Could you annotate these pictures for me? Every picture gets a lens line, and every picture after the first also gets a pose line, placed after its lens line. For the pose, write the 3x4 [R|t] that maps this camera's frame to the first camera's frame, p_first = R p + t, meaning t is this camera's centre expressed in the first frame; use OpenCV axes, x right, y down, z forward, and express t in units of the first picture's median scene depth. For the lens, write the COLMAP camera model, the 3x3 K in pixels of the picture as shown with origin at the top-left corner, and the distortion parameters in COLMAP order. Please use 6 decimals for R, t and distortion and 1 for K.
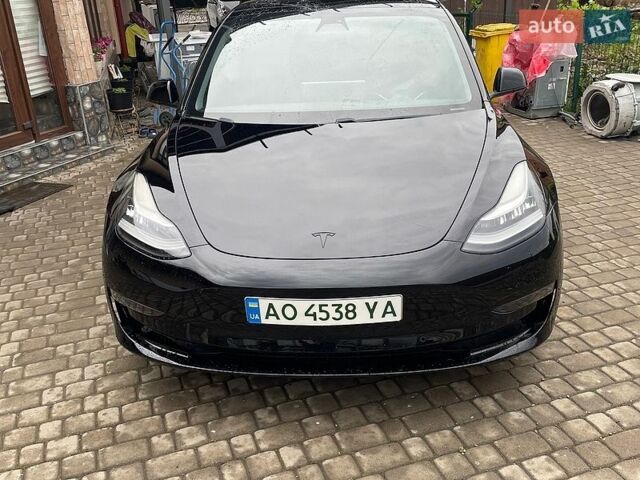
lens RADIAL K [[669.5, 0, 320.0], [0, 669.5, 240.0], [0, 0, 1]] dist [0.109394, -0.166611]
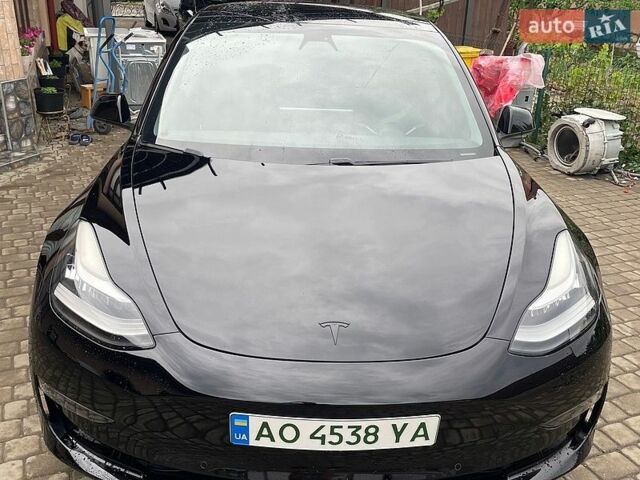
lens RADIAL K [[669.5, 0, 320.0], [0, 669.5, 240.0], [0, 0, 1]] dist [0.109394, -0.166611]
pose [[0.993251, 0.042104, 0.108075, -0.057247], [-0.041434, 0.999106, -0.008437, -0.057420], [-0.108333, 0.003902, 0.994107, 0.140056]]
